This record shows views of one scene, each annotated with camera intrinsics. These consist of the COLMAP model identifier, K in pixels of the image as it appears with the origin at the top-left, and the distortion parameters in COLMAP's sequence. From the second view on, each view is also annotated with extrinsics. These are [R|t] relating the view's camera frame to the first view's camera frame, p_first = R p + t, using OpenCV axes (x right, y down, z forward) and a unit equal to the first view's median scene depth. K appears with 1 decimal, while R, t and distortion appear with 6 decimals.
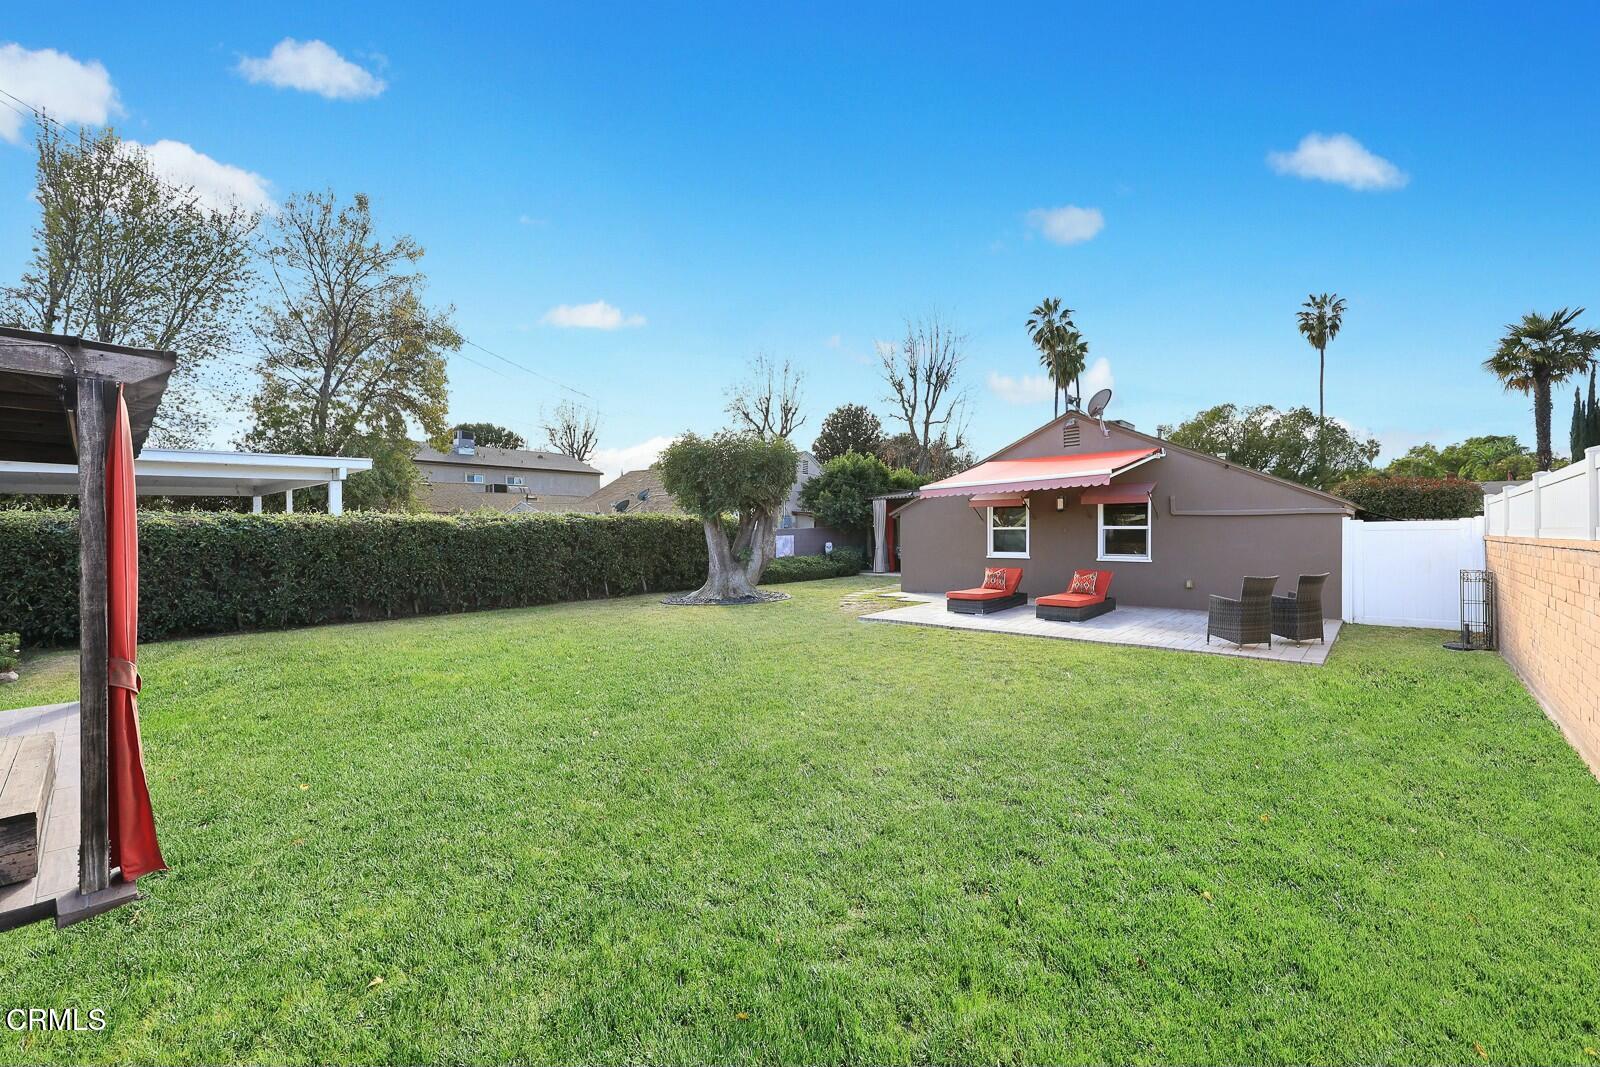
lens RADIAL K [[615.4, 0, 790.1], [0, 615.4, 534.0], [0, 0, 1]] dist [-0.001327, -0.000095]
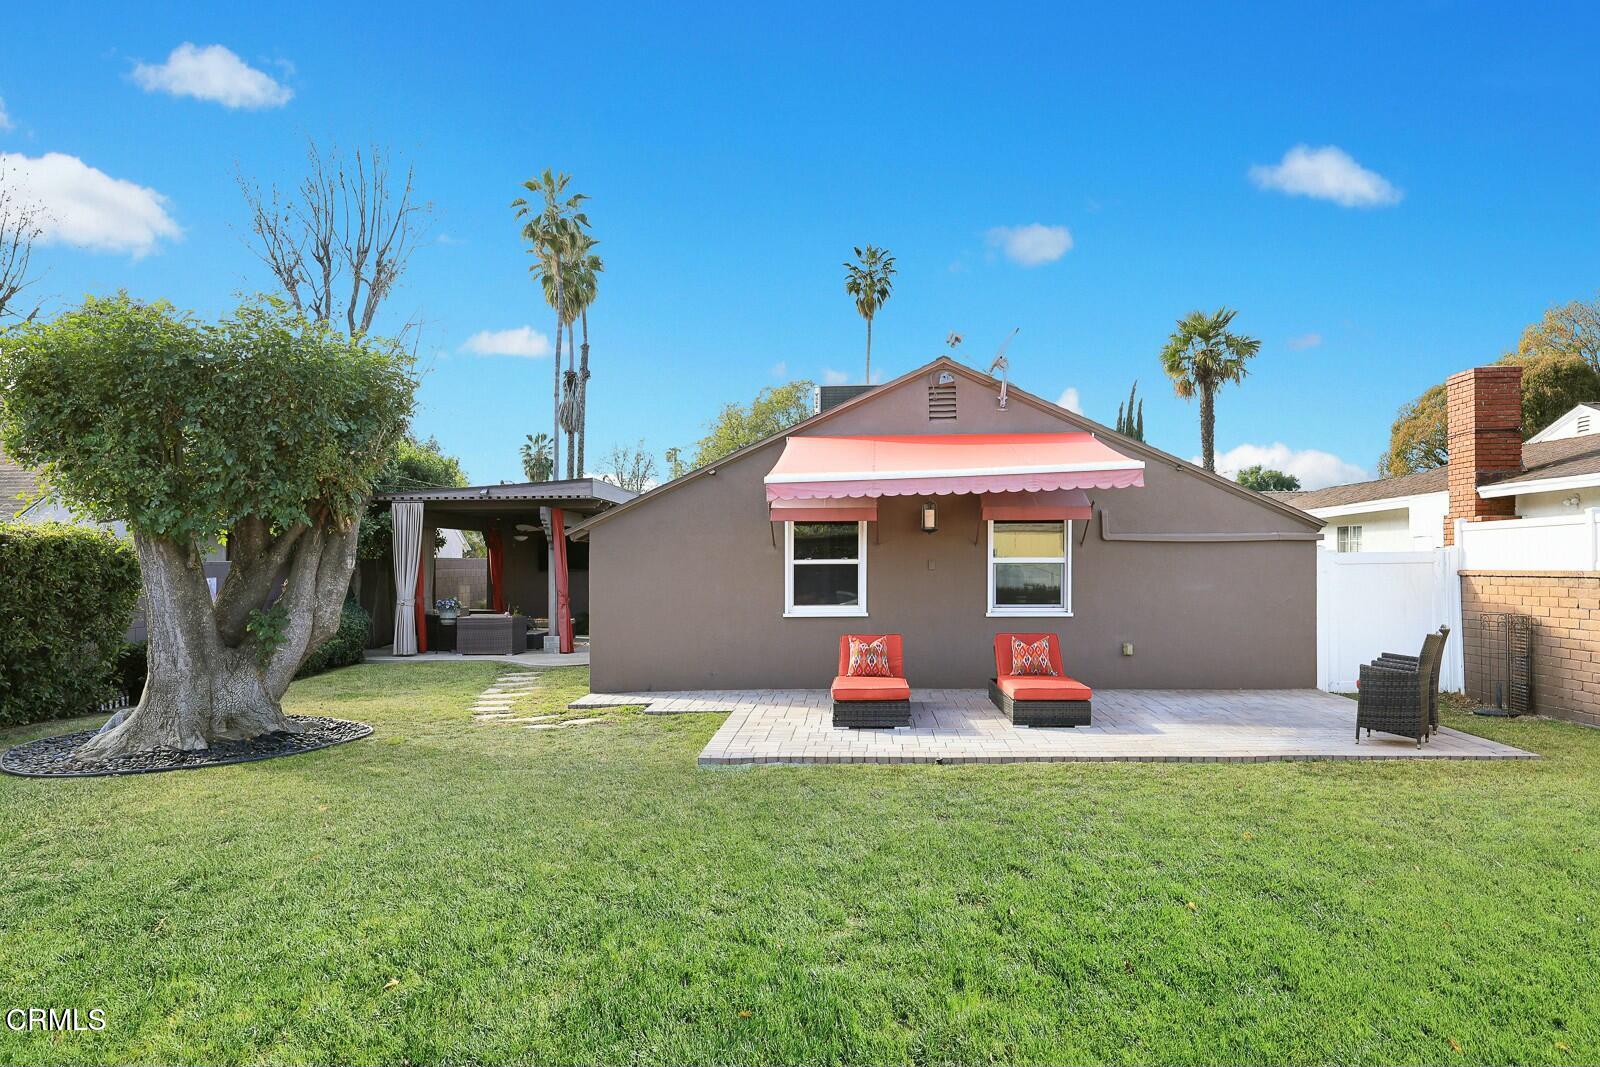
lens RADIAL K [[1107.5, 0, 800.0], [0, 1107.5, 533.5], [0, 0, 1]] dist [0.002929, 0.000461]
pose [[0.780879, 0.016567, 0.624462, -0.169544], [0.005599, 0.999422, -0.033516, -0.000891], [-0.624657, 0.029668, 0.780336, 0.155829]]
